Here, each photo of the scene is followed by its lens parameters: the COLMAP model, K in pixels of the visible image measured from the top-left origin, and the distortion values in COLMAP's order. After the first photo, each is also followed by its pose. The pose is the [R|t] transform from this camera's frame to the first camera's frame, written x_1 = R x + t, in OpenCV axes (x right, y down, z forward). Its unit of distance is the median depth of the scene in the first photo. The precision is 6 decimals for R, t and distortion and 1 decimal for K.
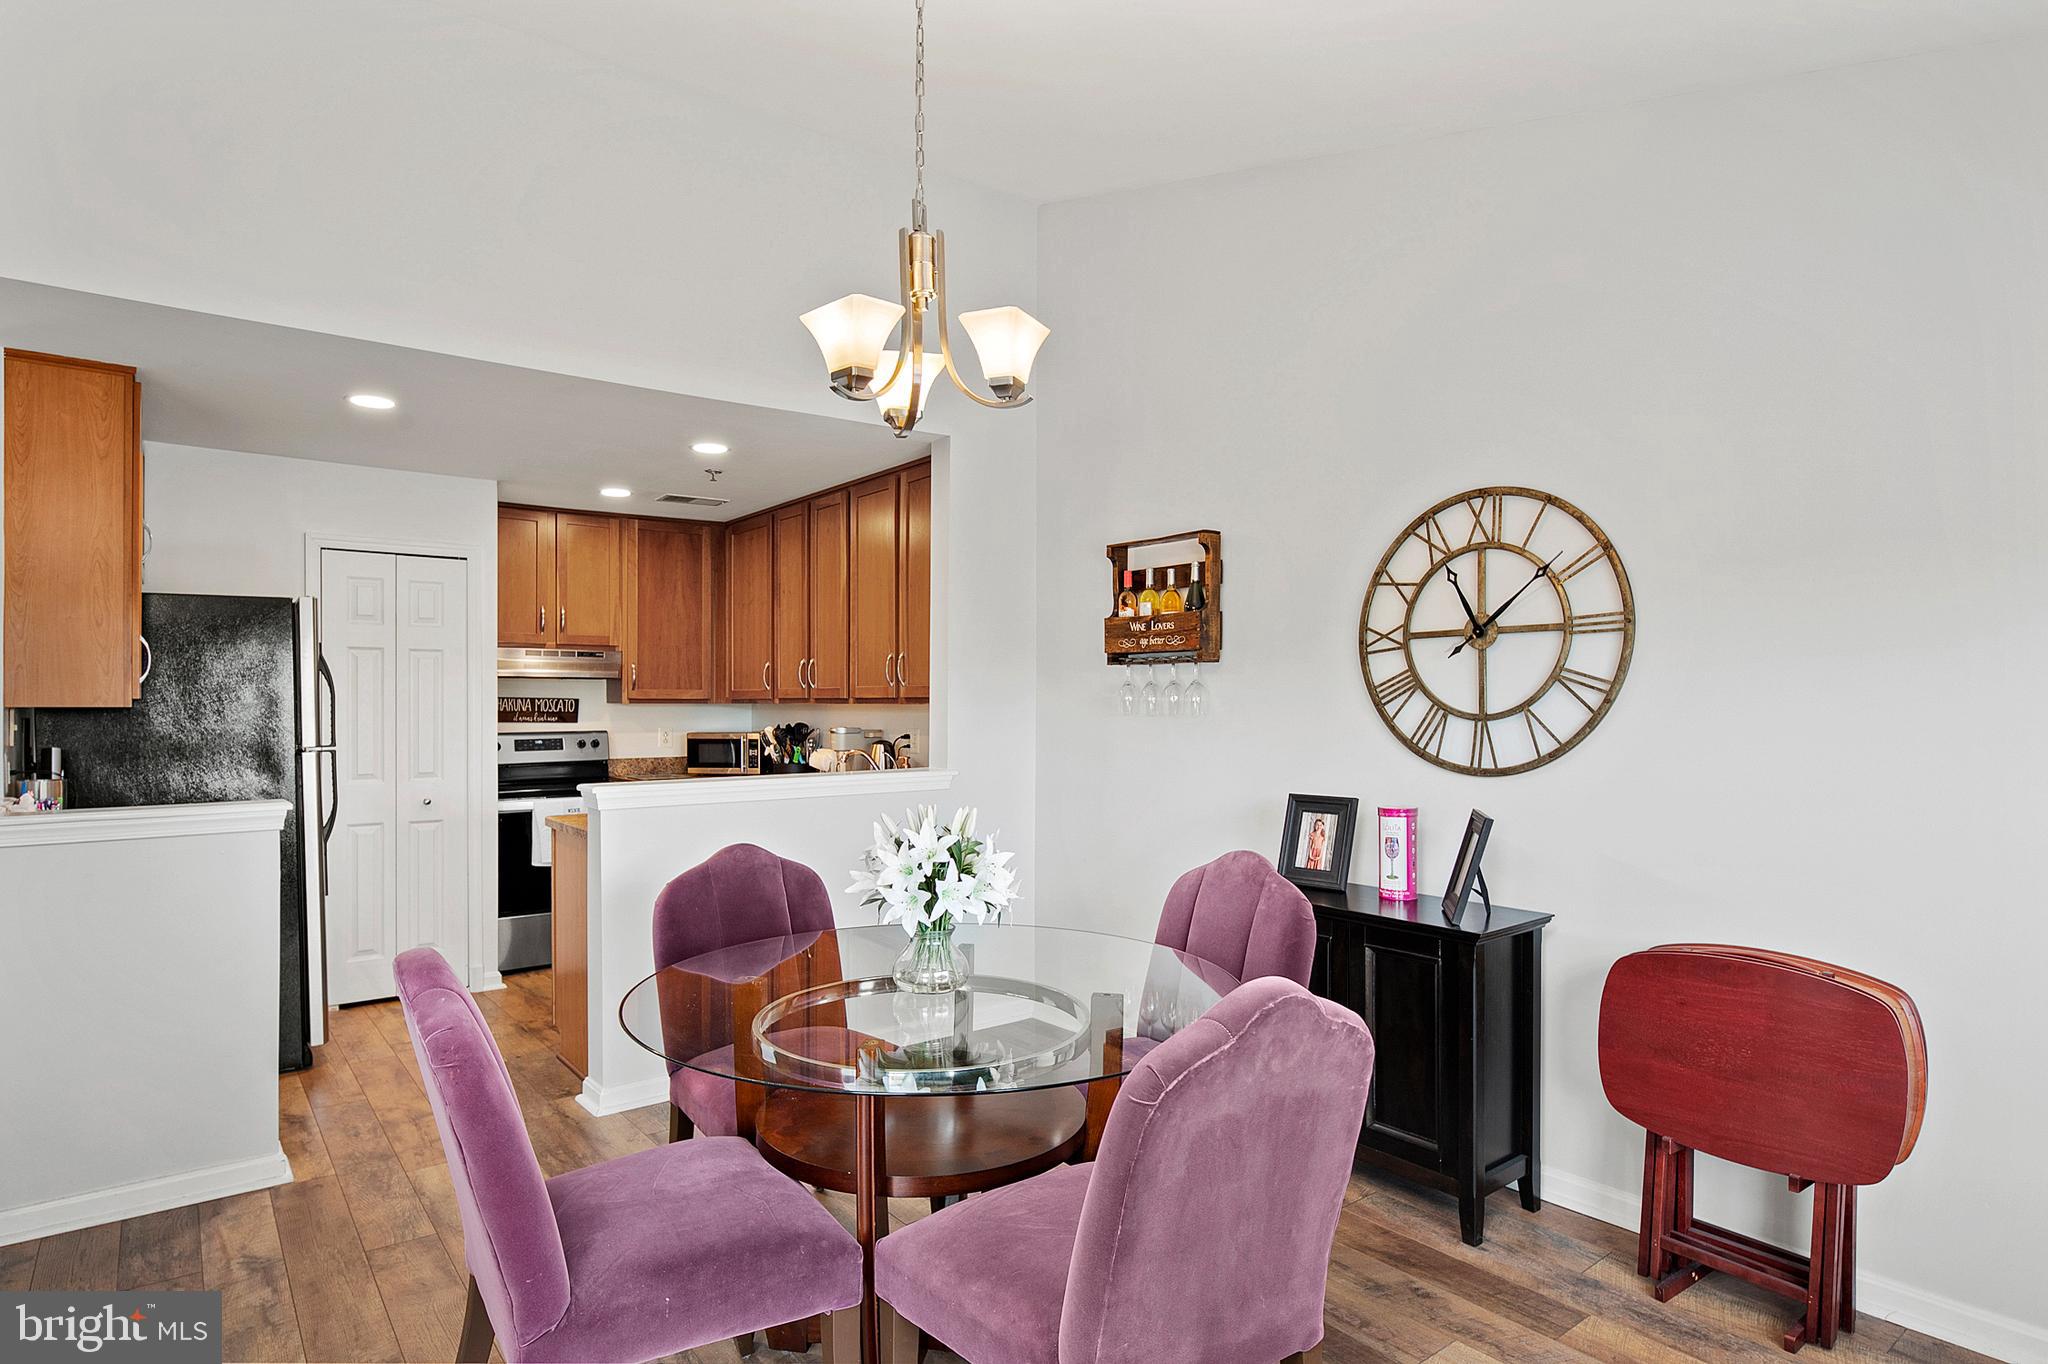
lens RADIAL K [[1128.5, 0, 1019.9], [0, 1128.5, 713.3], [0, 0, 1]] dist [-0.000089, -0.000744]
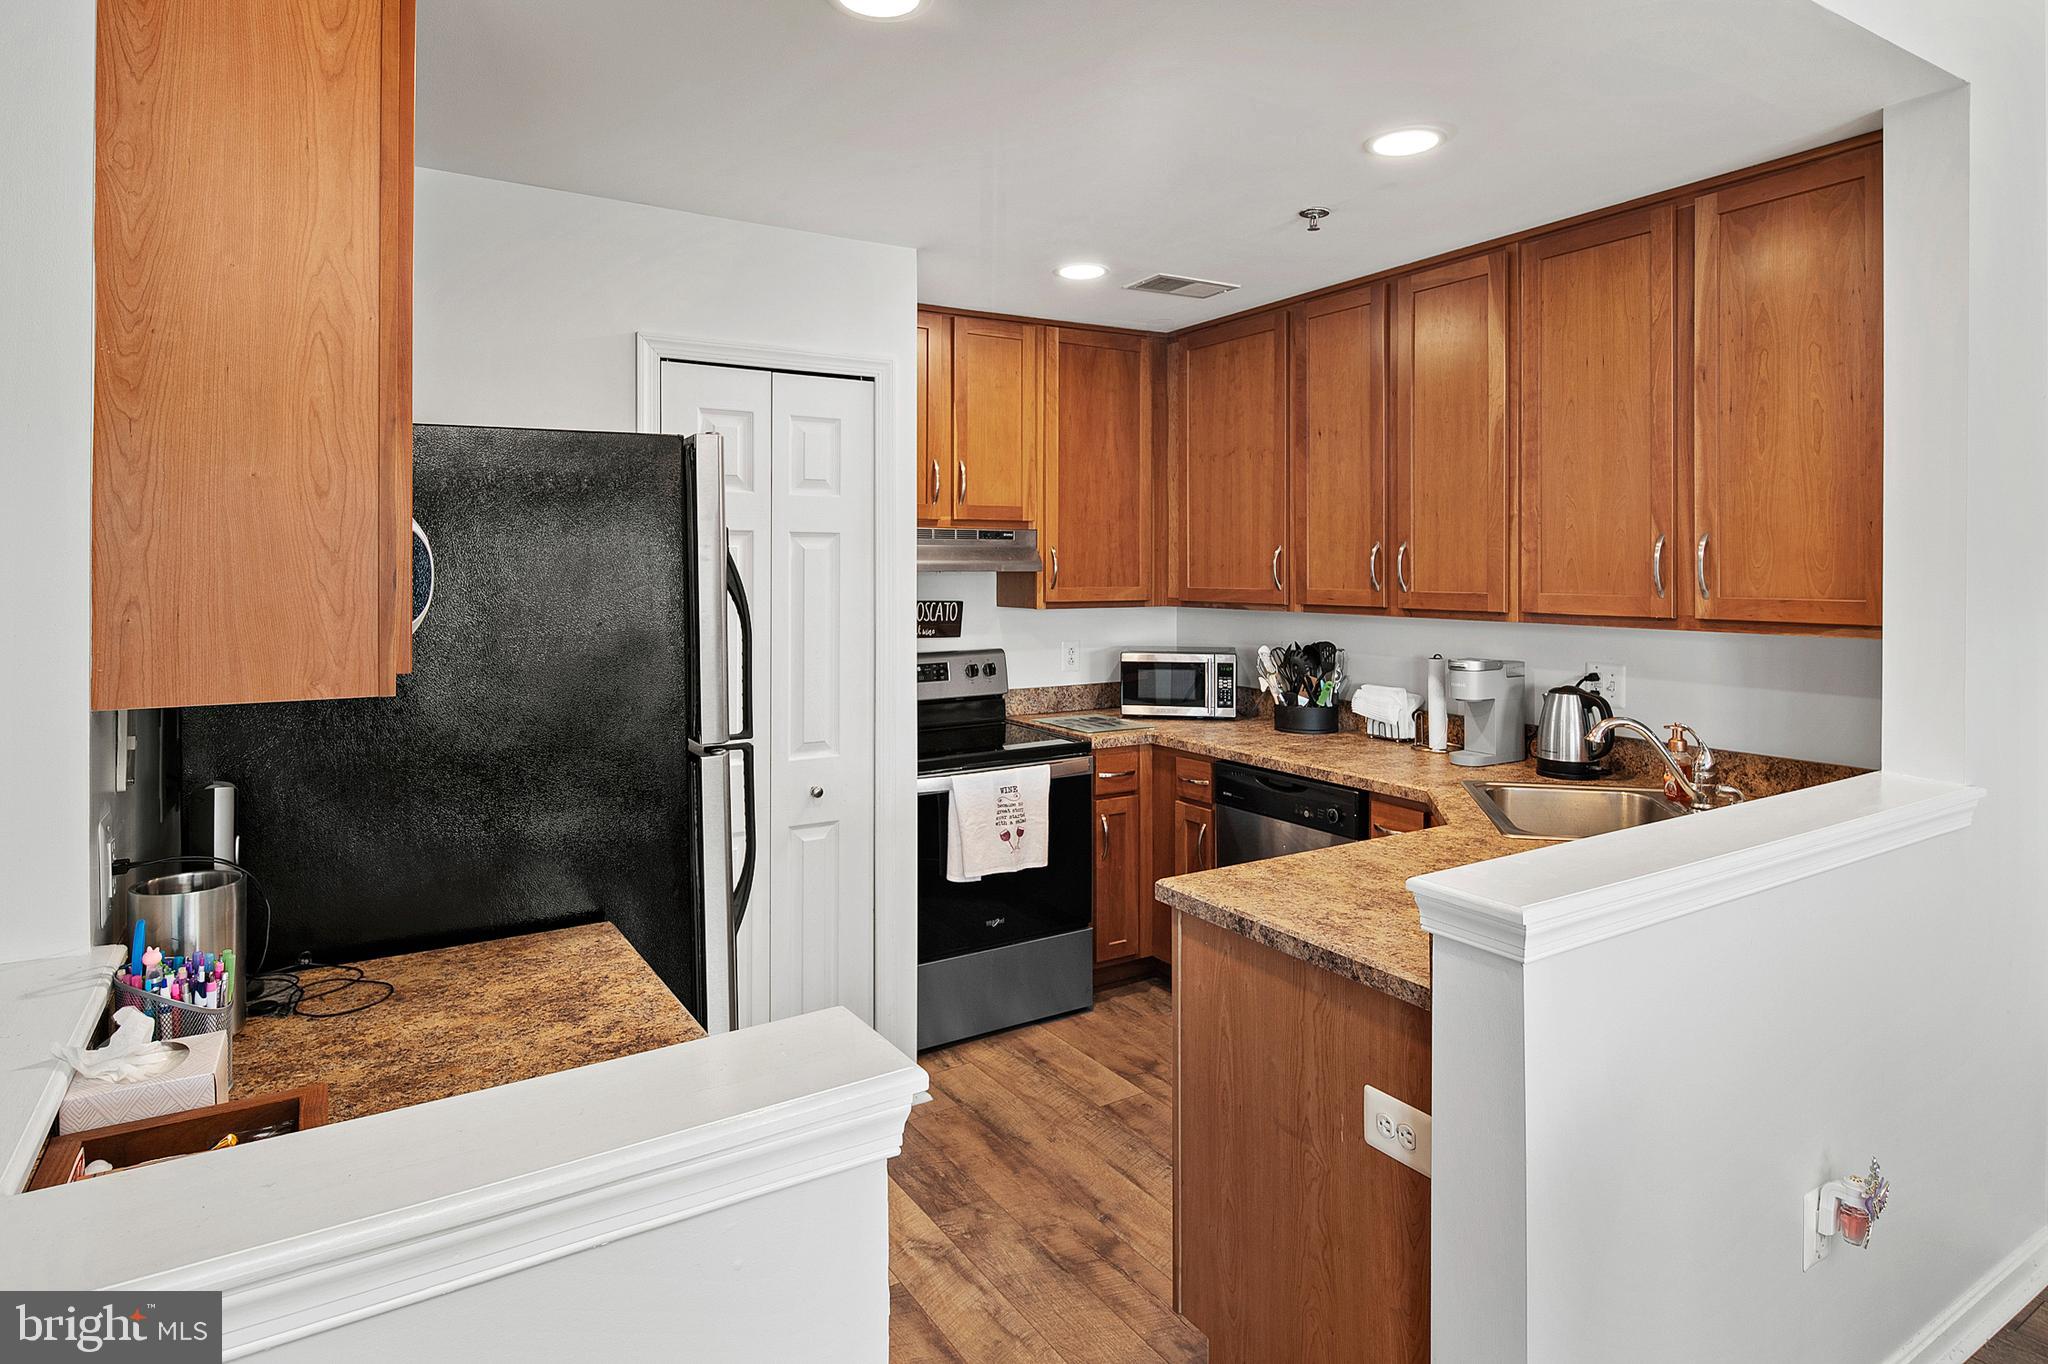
lens RADIAL K [[1123.5, 0, 1019.6], [0, 1123.5, 568.0], [0, 0, 1]] dist [-0.001401, -0.000573]
pose [[0.995181, -0.002203, -0.098026, -0.303435], [0.001433, 0.999968, -0.007926, -0.027905], [0.098040, 0.007748, 0.995152, 0.358974]]
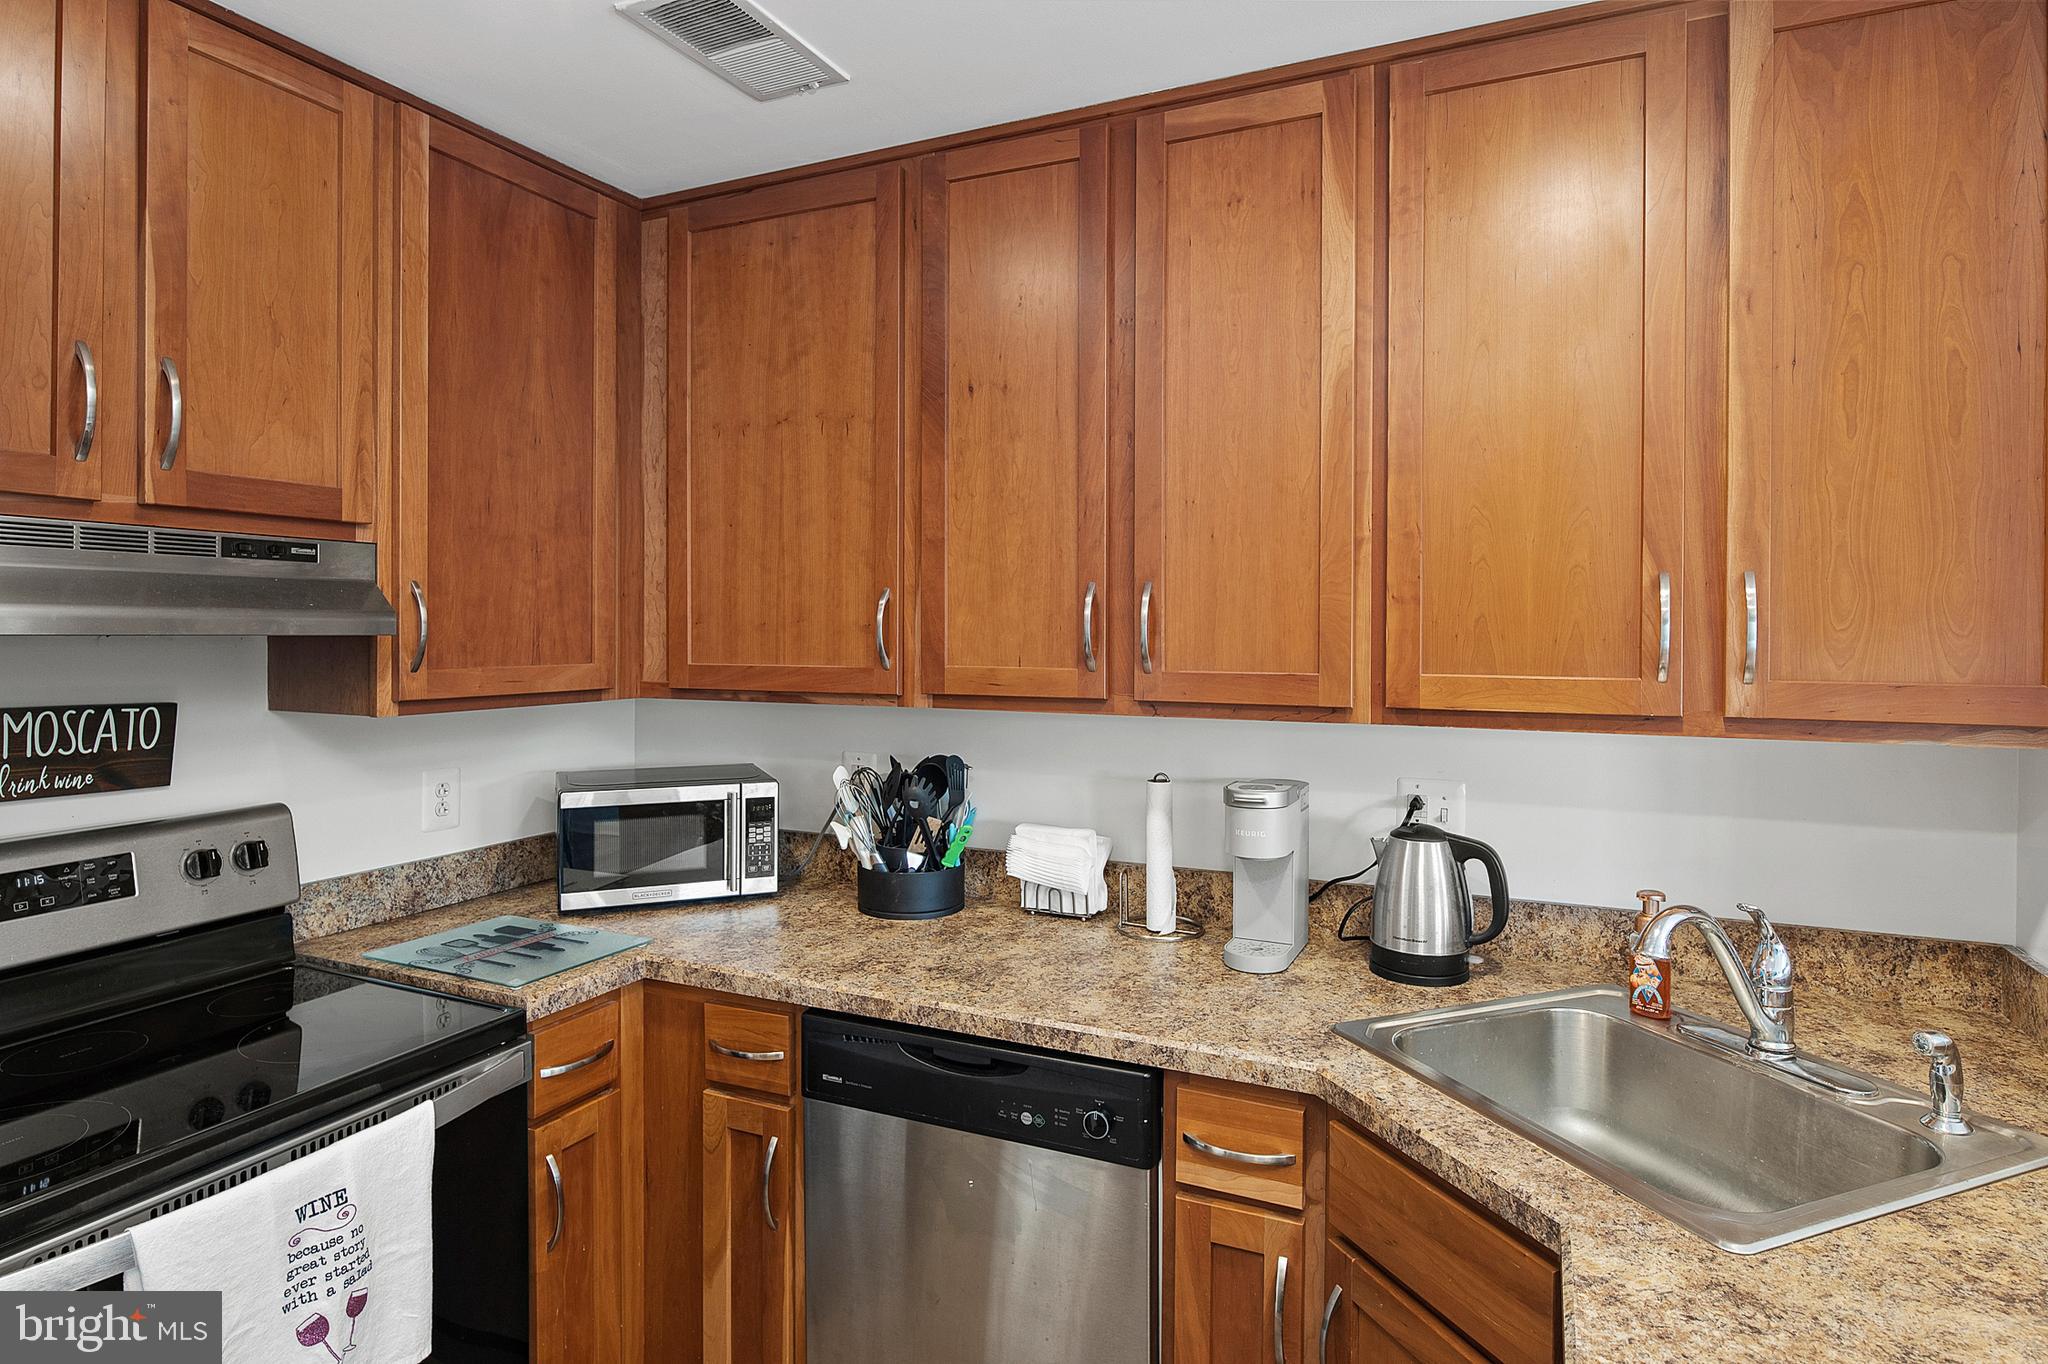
lens RADIAL K [[1109.3, 0, 1020.2], [0, 1109.3, 640.8], [0, 0, 1]] dist [-0.004728, -0.001819]
pose [[0.880532, -0.003669, 0.473973, -0.346592], [0.002612, 0.999992, 0.002889, -0.029894], [-0.473980, -0.001305, 0.880535, 0.671333]]
